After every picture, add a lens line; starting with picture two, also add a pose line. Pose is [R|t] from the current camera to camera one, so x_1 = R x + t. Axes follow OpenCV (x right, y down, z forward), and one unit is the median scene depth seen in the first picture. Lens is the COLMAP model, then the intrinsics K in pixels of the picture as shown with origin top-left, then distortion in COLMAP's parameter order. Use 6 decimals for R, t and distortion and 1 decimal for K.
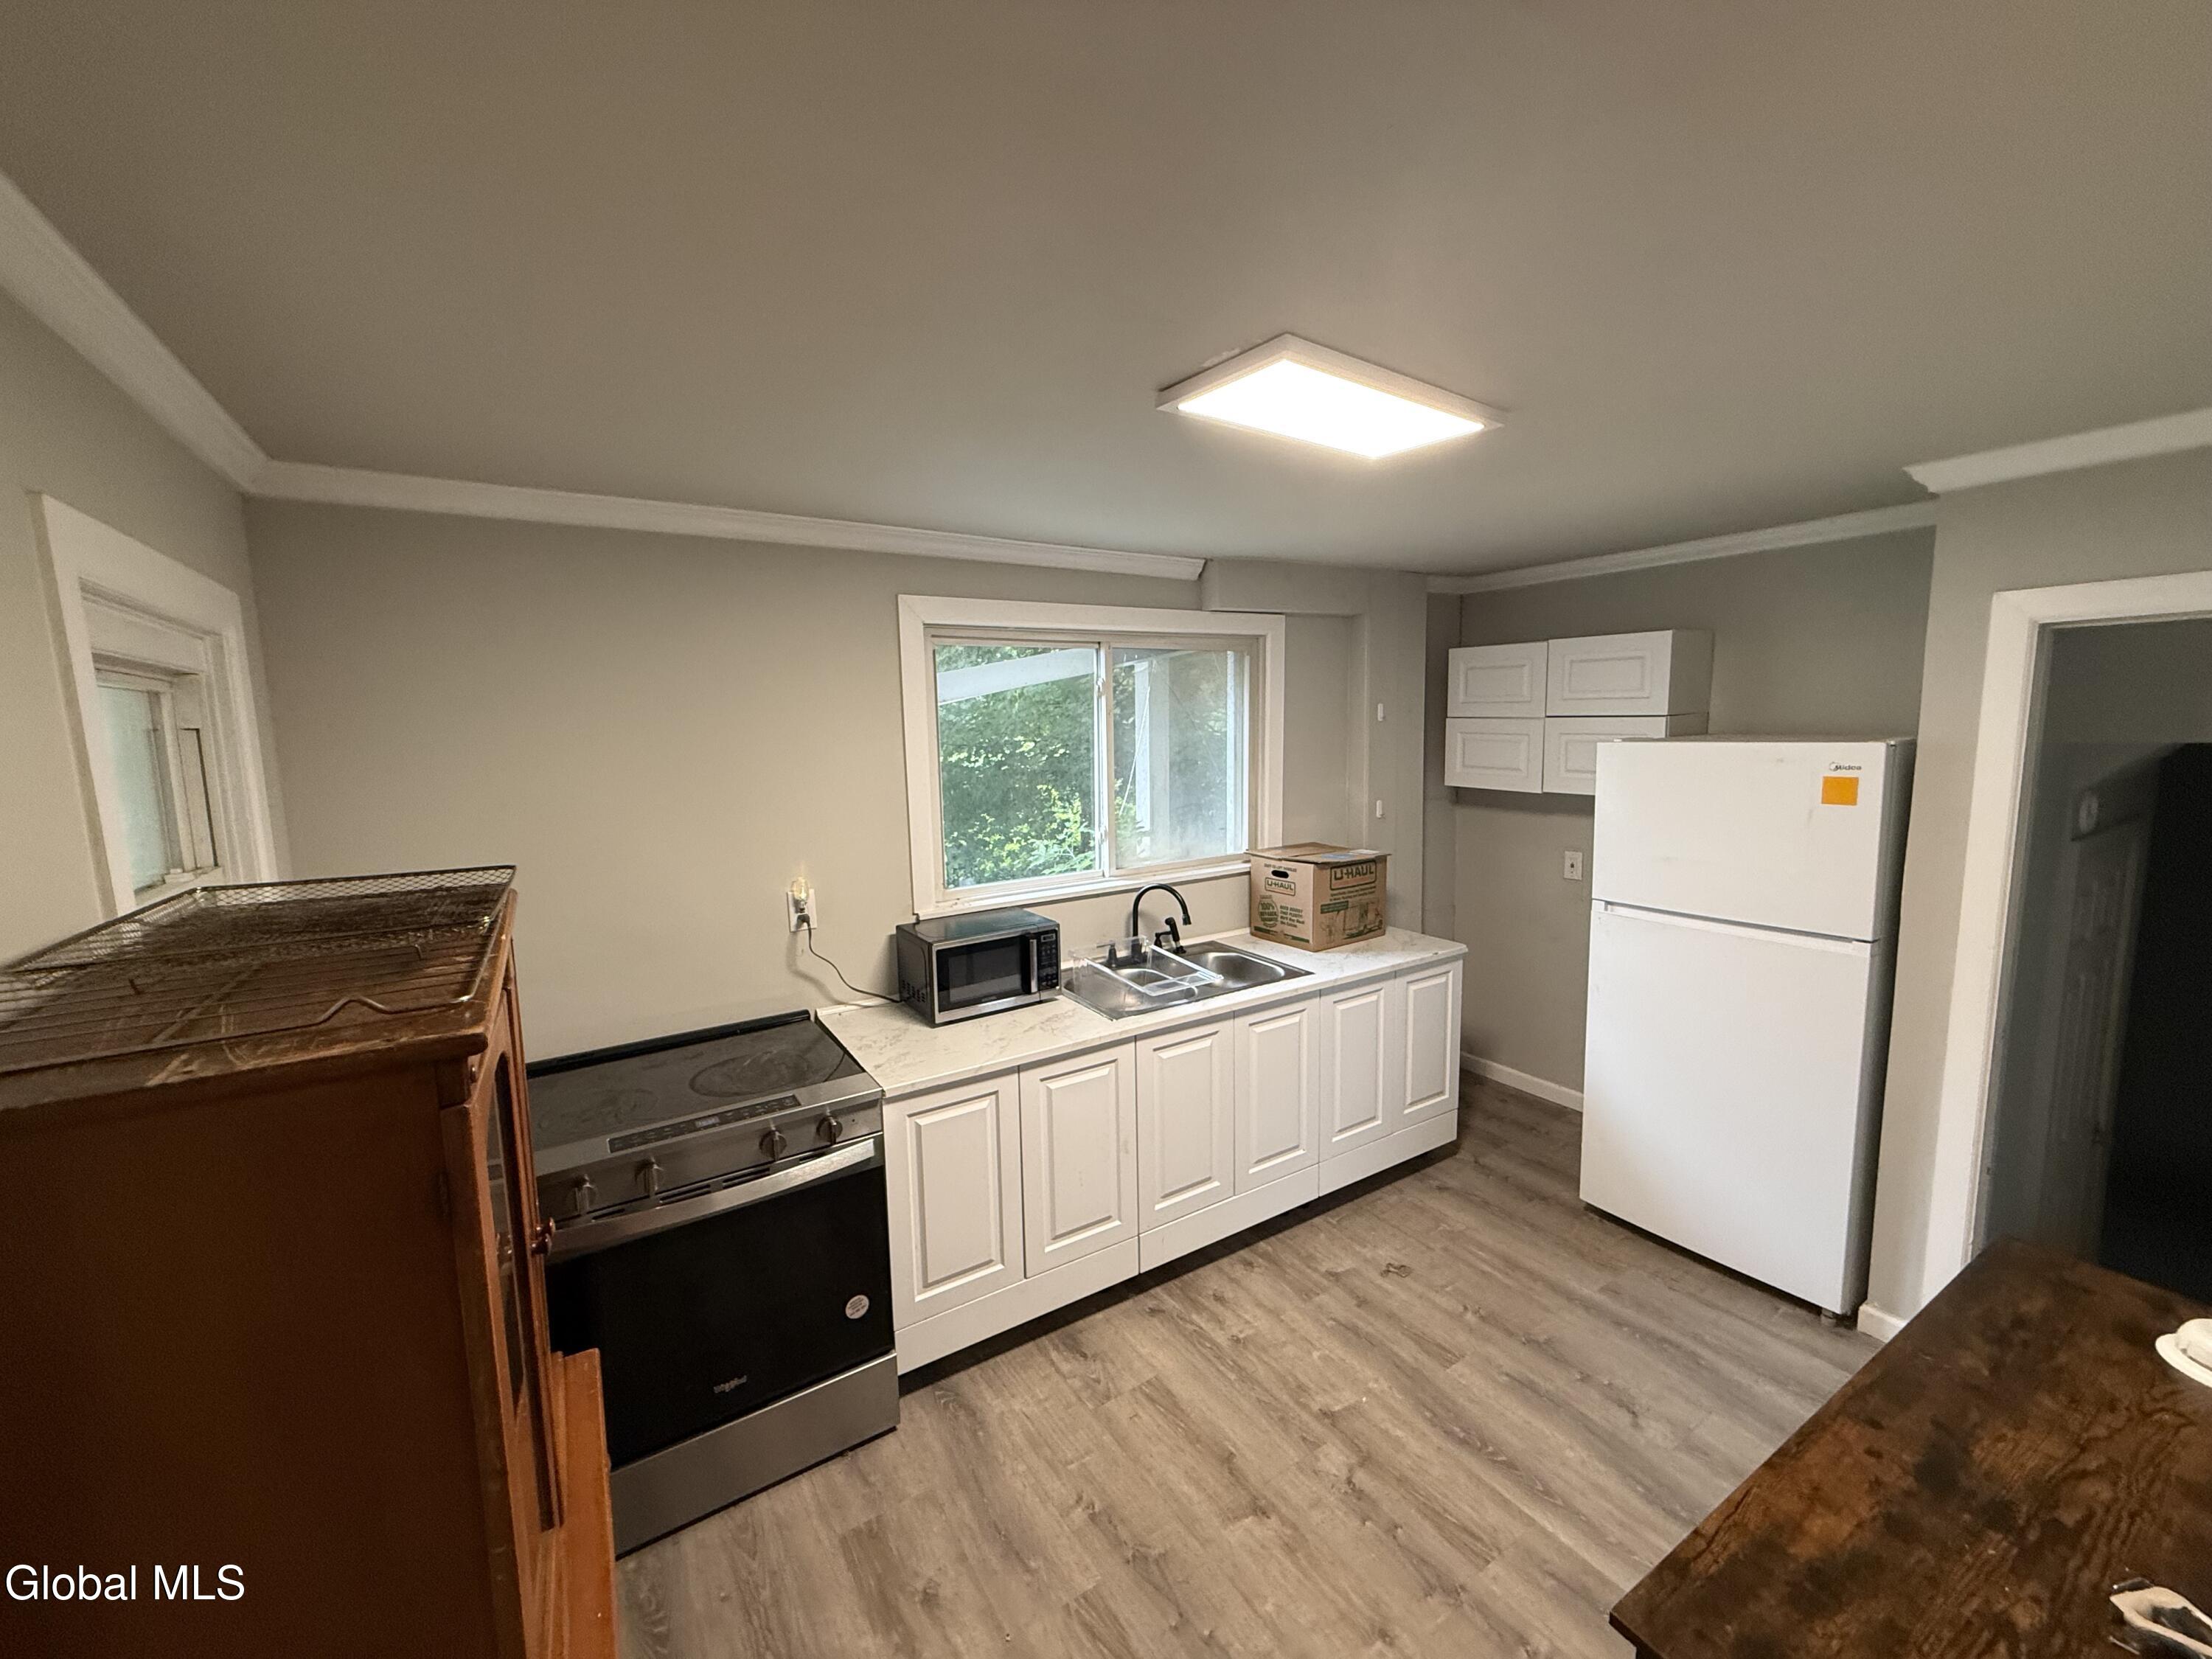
lens RADIAL K [[878.2, 0, 1102.6], [0, 878.2, 821.2], [0, 0, 1]] dist [-0.000976, 0.000317]
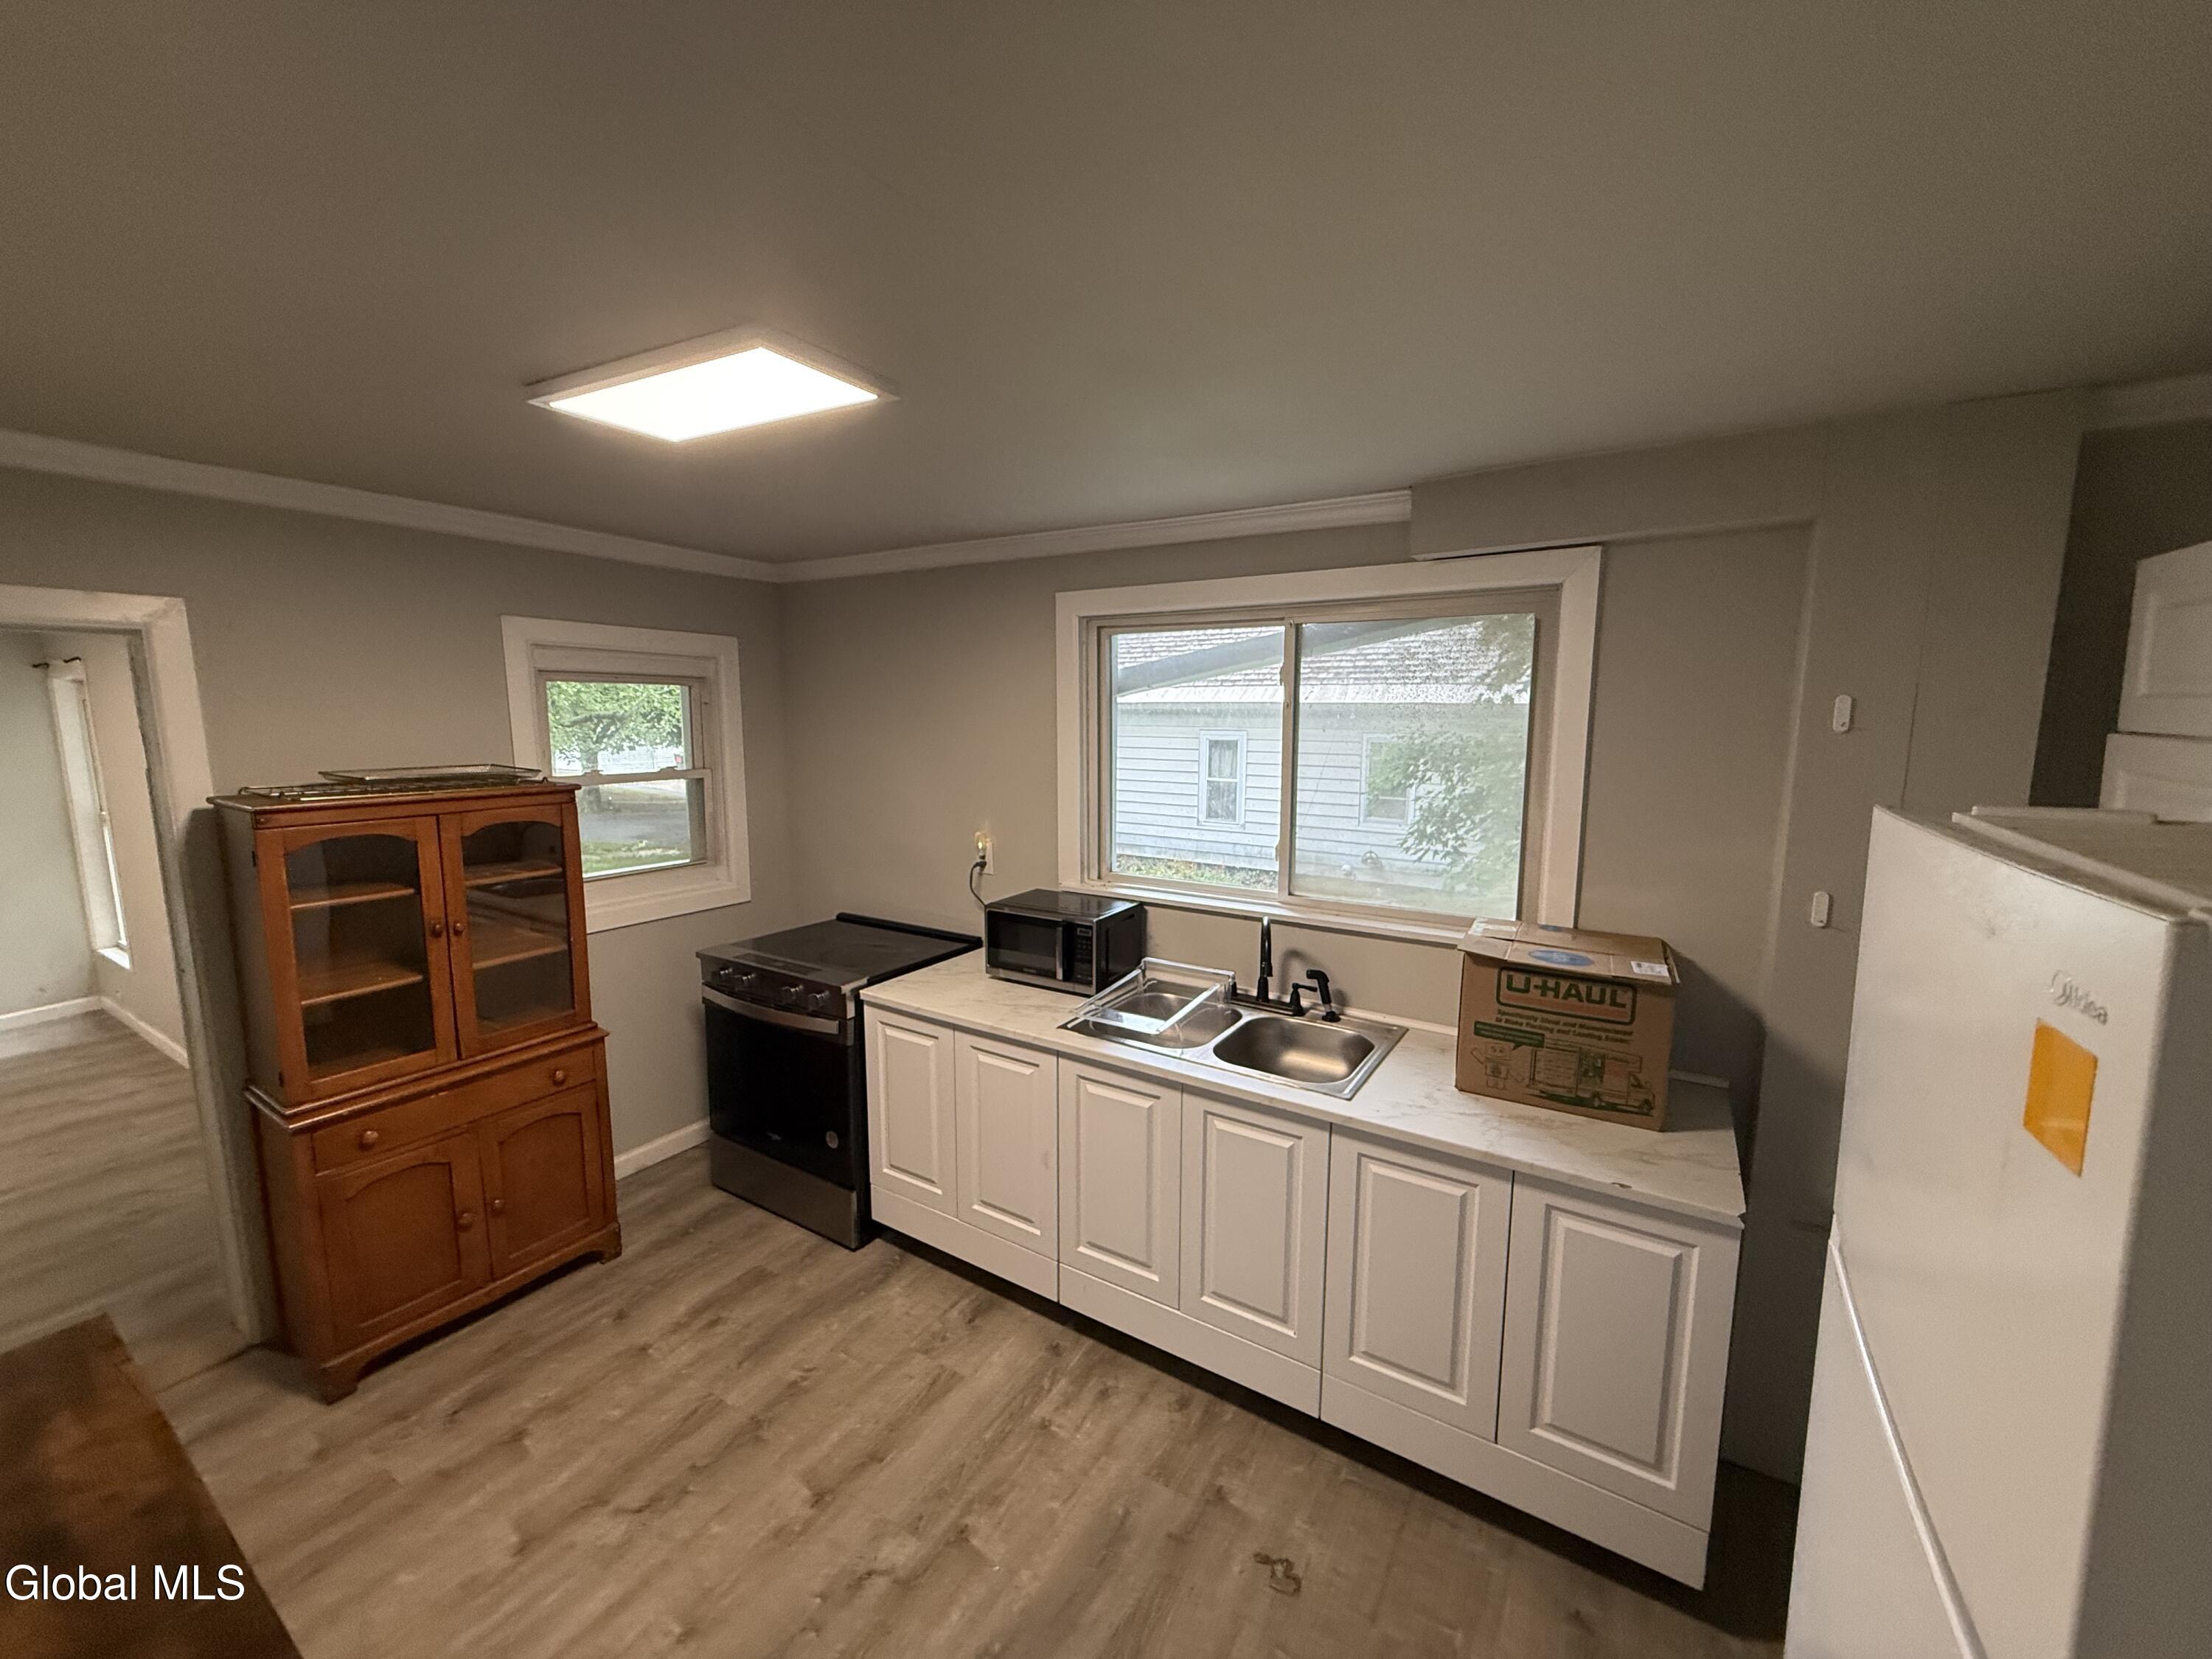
lens RADIAL K [[878.2, 0, 1102.6], [0, 878.2, 821.2], [0, 0, 1]] dist [-0.000976, 0.000317]
pose [[0.426582, 0.137733, -0.893900, 0.895600], [-0.119785, 0.988234, 0.095105, -0.094996], [0.896481, 0.066506, 0.438062, 0.643898]]
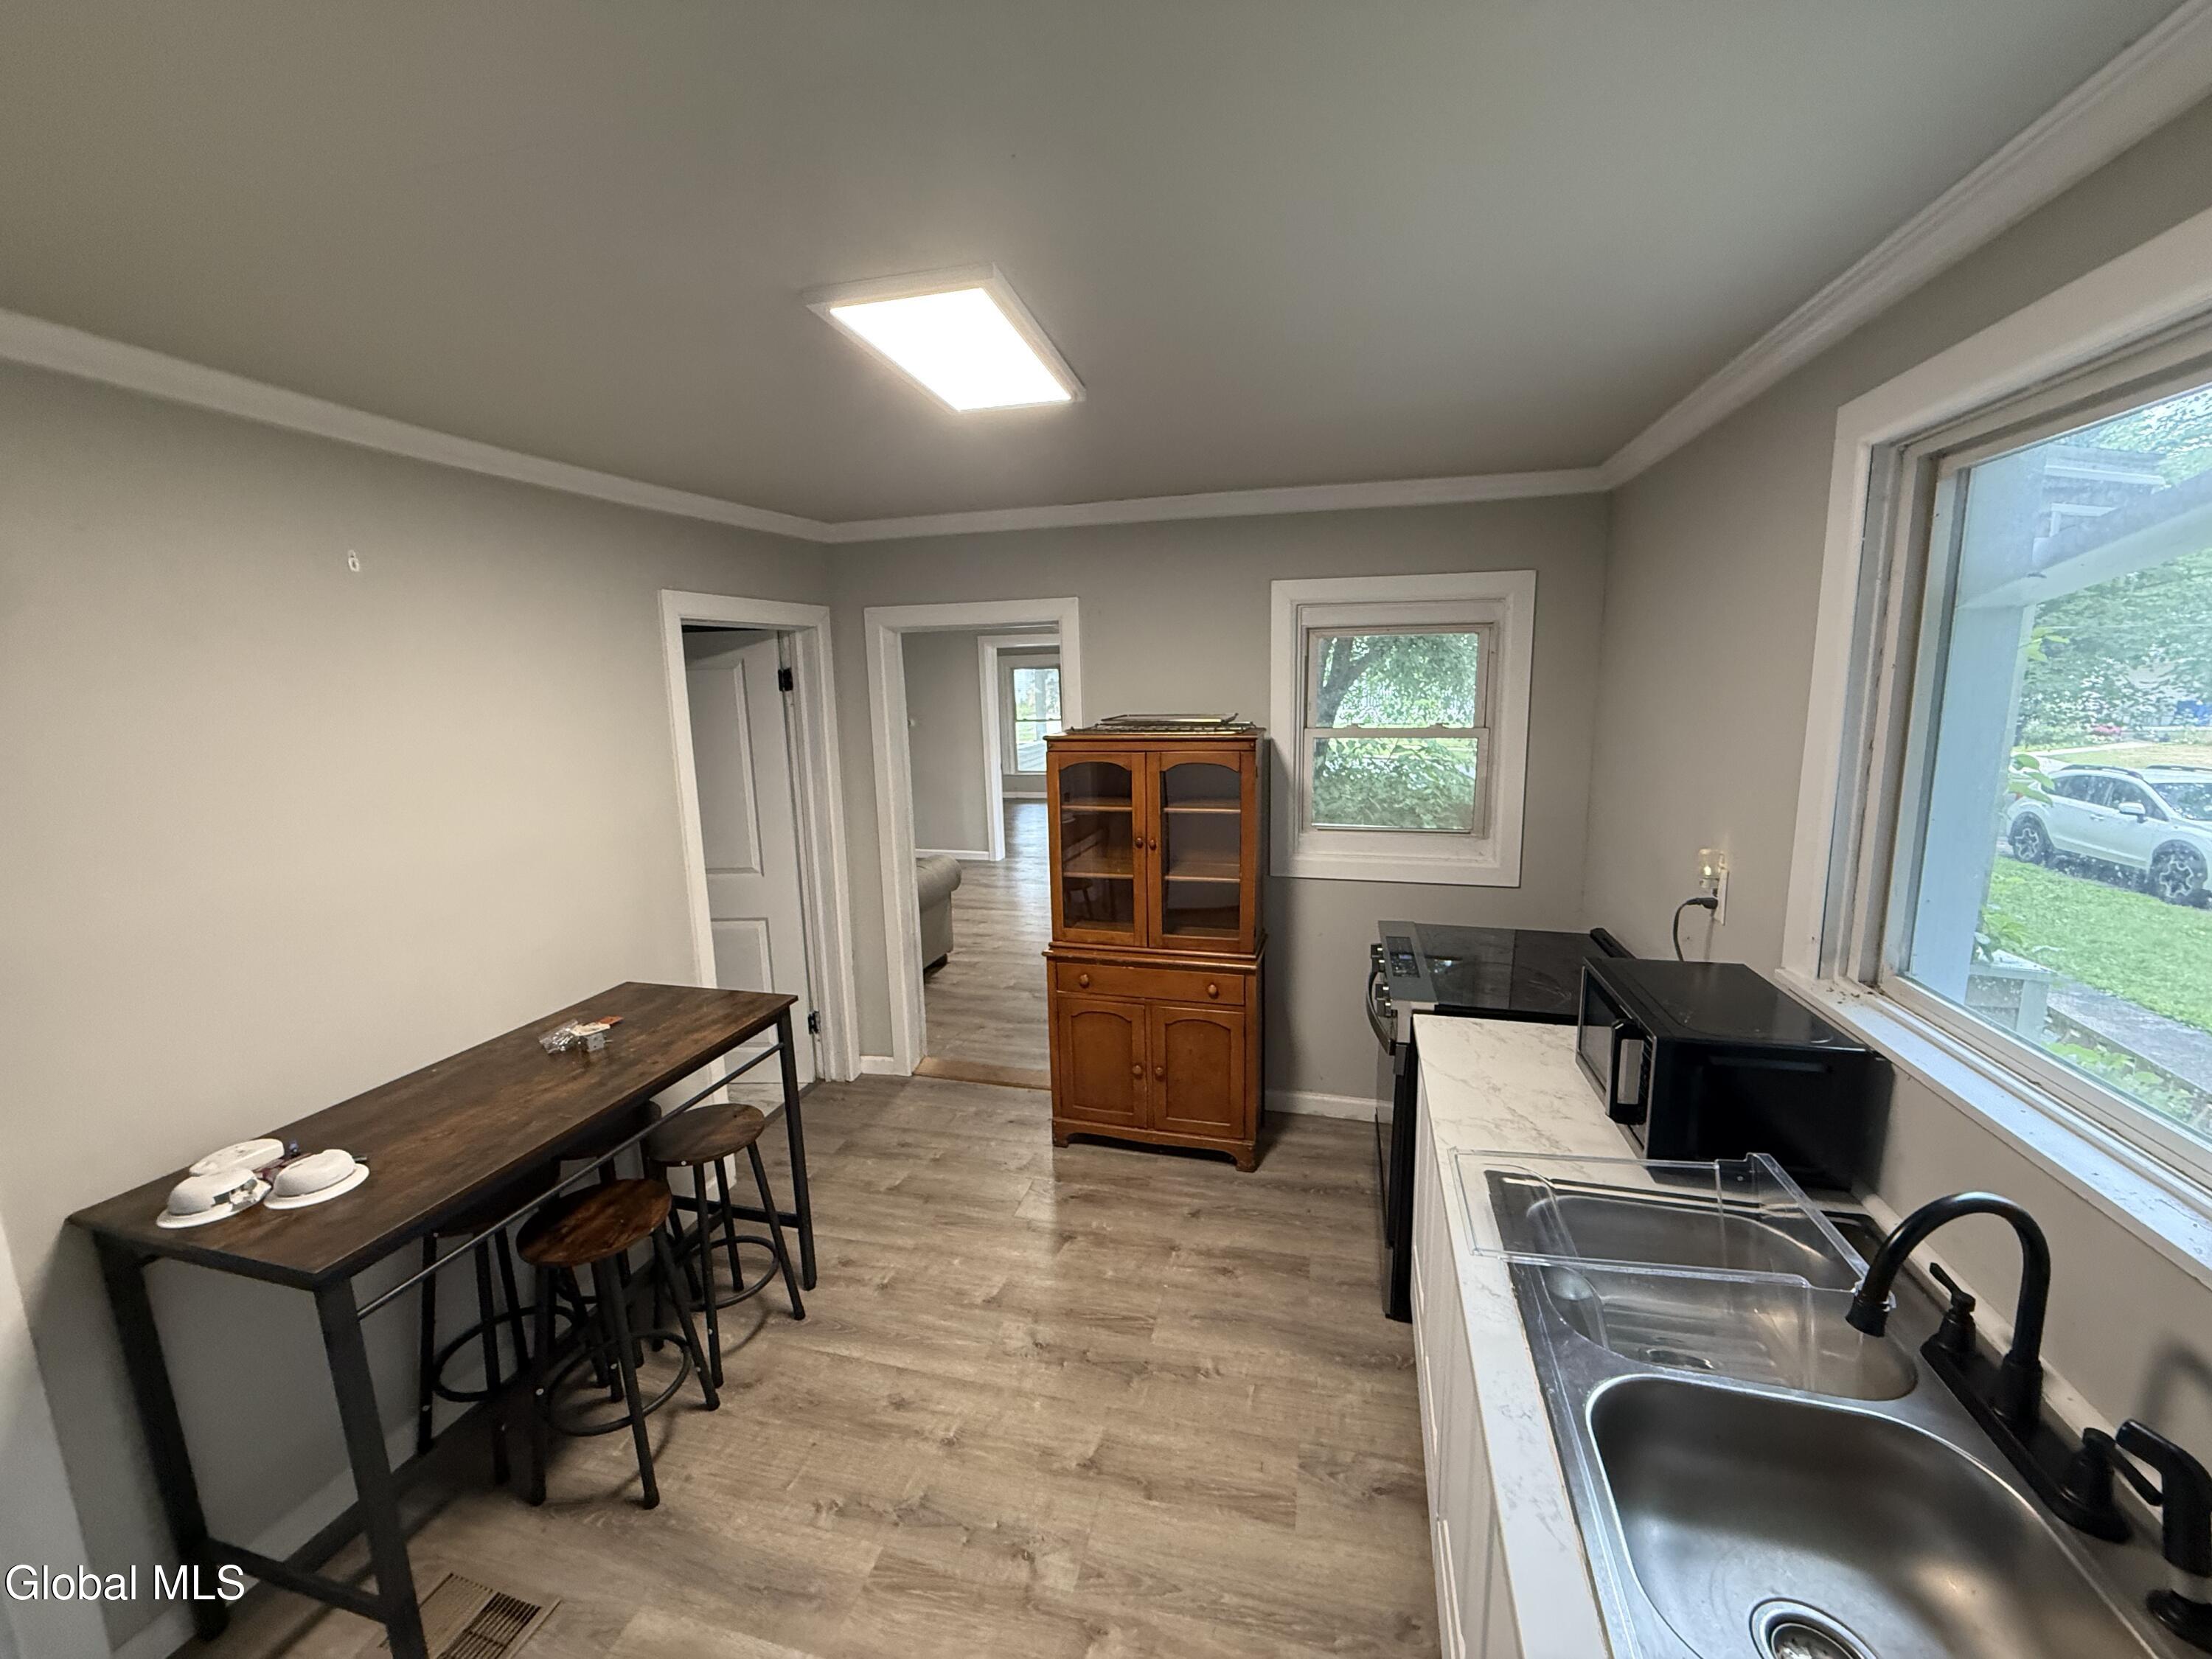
lens RADIAL K [[878.2, 0, 1102.6], [0, 878.2, 821.2], [0, 0, 1]] dist [-0.000976, 0.000317]
pose [[-0.741406, 0.147038, -0.654750, 0.573800], [-0.040509, 0.964113, 0.262383, -0.145842], [0.669833, 0.221055, -0.708843, 1.252391]]
